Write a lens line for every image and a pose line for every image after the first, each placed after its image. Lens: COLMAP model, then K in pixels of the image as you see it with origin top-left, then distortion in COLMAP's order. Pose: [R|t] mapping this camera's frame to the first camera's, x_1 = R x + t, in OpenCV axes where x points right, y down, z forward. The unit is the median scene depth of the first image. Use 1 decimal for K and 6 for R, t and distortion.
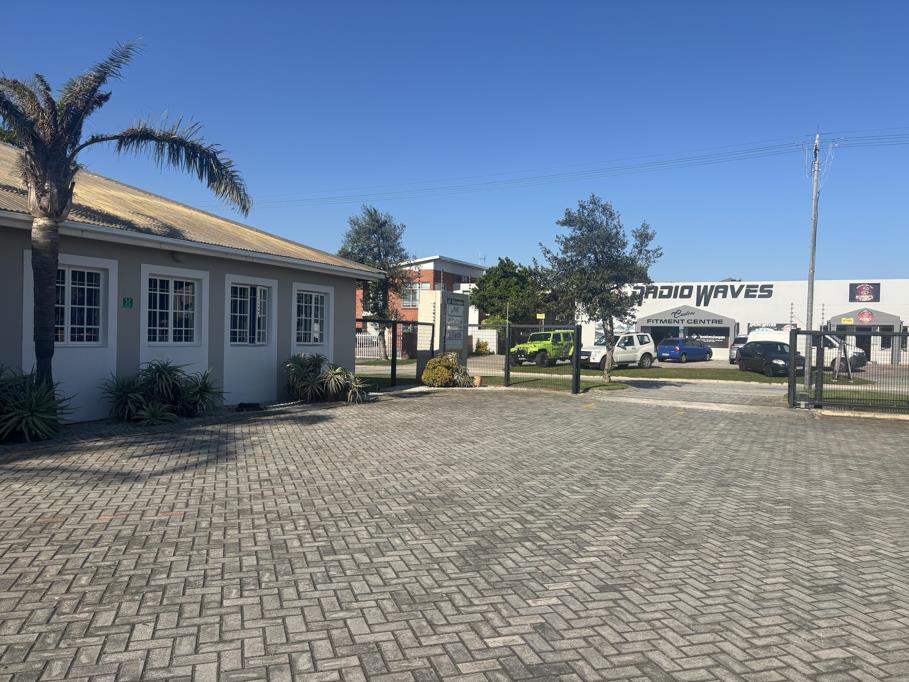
lens RADIAL K [[690.8, 0, 454.5], [0, 690.8, 341.0], [0, 0, 1]] dist [0.072575, -0.082558]
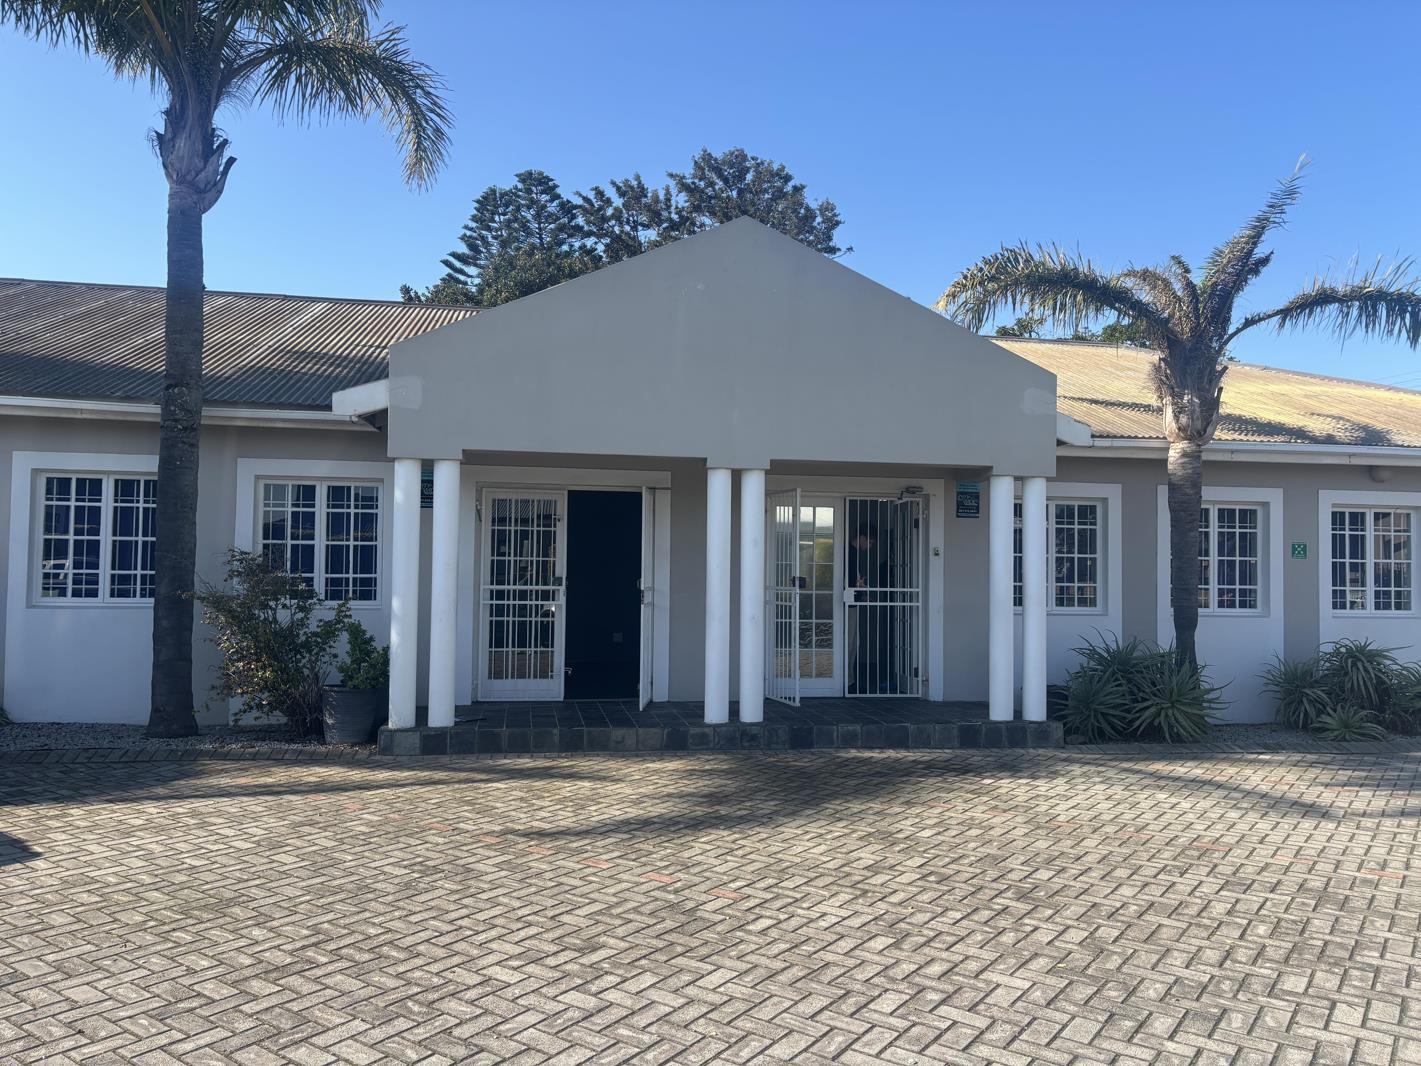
lens RADIAL K [[1079.9, 0, 710.5], [0, 1079.9, 533.0], [0, 0, 1]] dist [0.072575, -0.082558]
pose [[0.602078, -0.040833, -0.797392, 0.035895], [-0.011496, 0.998145, -0.059793, -0.003609], [0.798354, 0.045167, 0.600492, -0.098591]]
